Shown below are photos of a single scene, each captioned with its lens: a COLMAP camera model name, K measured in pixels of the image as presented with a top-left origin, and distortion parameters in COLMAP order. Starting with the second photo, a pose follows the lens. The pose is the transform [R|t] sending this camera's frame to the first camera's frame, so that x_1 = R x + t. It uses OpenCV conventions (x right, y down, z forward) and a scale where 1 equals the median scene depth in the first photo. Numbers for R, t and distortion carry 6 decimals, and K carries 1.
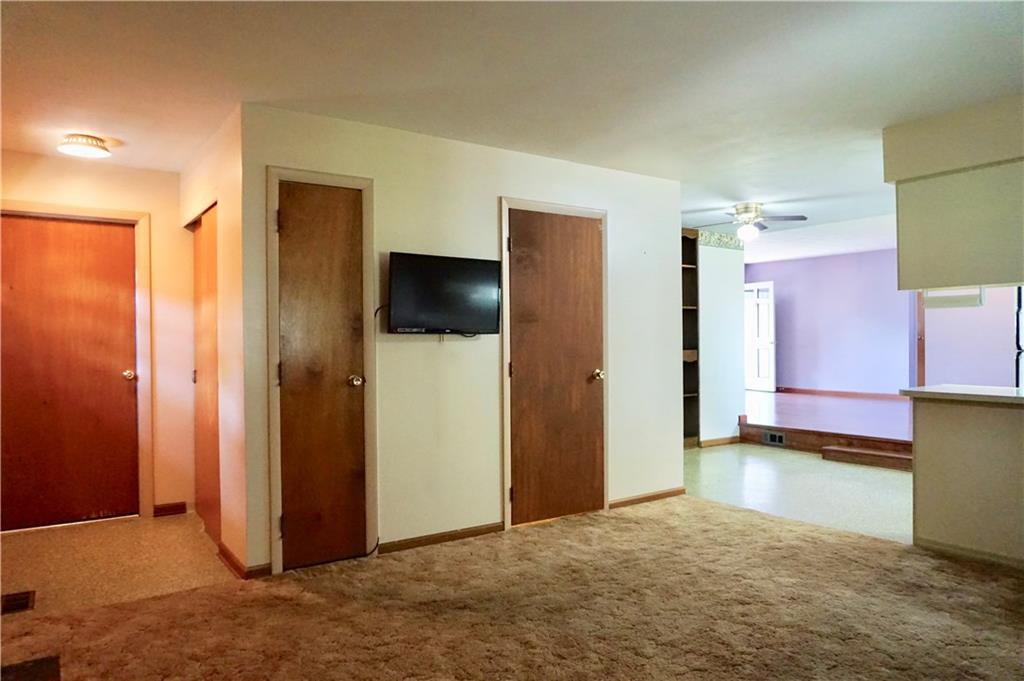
lens RADIAL K [[699.0, 0, 512.0], [0, 699.0, 340.5], [0, 0, 1]] dist [-0.044055, 0.036405]
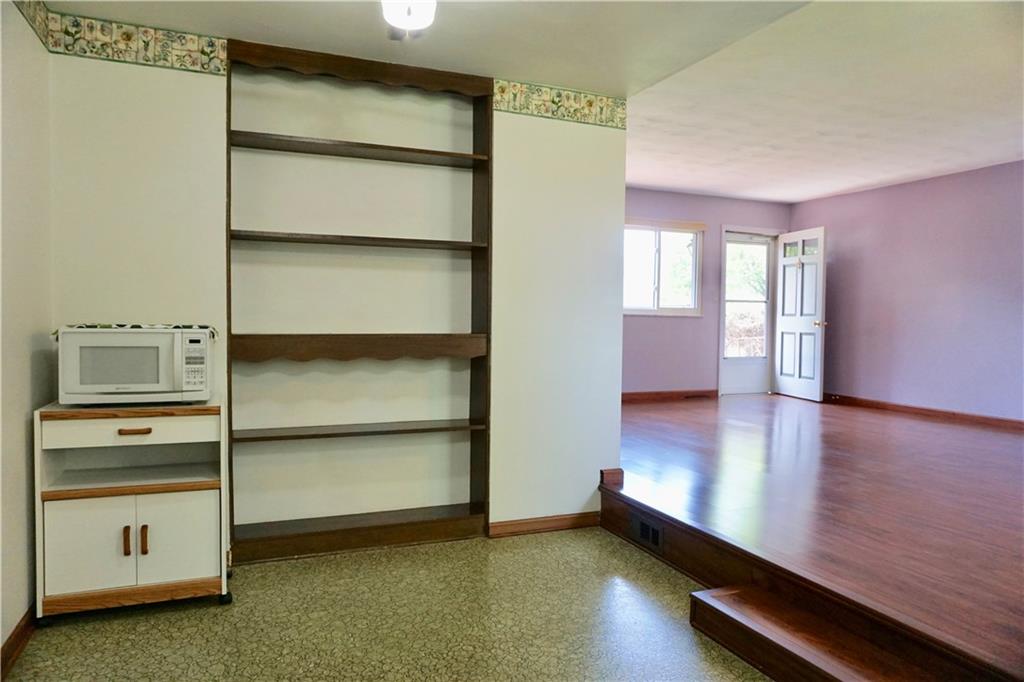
lens RADIAL K [[684.6, 0, 513.6], [0, 684.6, 343.1], [0, 0, 1]] dist [-0.053070, 0.037003]
pose [[0.976578, 0.025049, -0.213702, 0.366620], [-0.017044, 0.999085, 0.039219, 0.001411], [0.214489, -0.034658, 0.976111, 0.523811]]
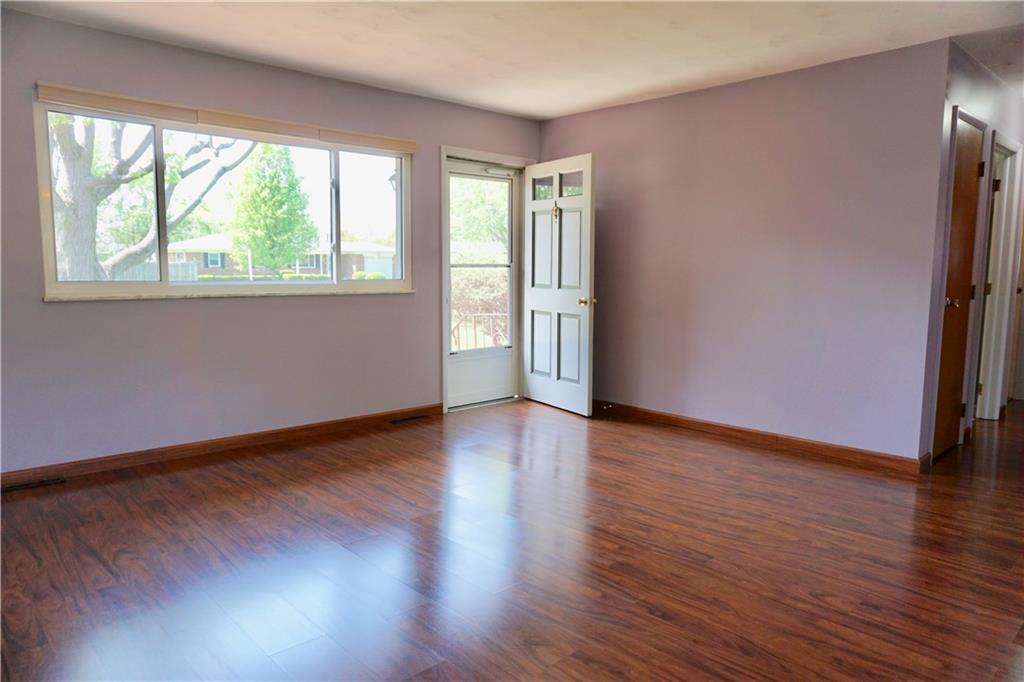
lens RADIAL K [[684.6, 0, 513.6], [0, 684.6, 343.1], [0, 0, 1]] dist [-0.053070, 0.037003]
pose [[0.989110, -0.007726, 0.146973, 0.421146], [-0.008380, 0.994045, 0.108650, -0.026139], [-0.146937, -0.108699, 0.983155, 0.928402]]
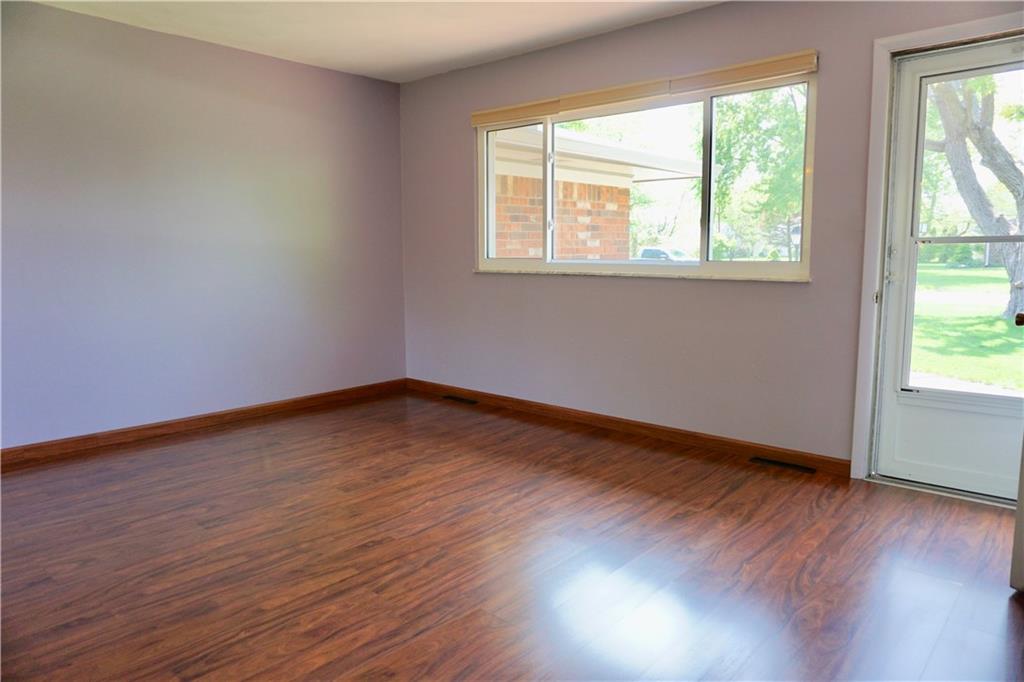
lens RADIAL K [[684.6, 0, 513.6], [0, 684.6, 343.1], [0, 0, 1]] dist [-0.053070, 0.037003]
pose [[0.219586, 0.132137, -0.966603, 0.800678], [0.004594, 0.990634, 0.136466, -0.023819], [0.975582, -0.034406, 0.216922, 1.305603]]
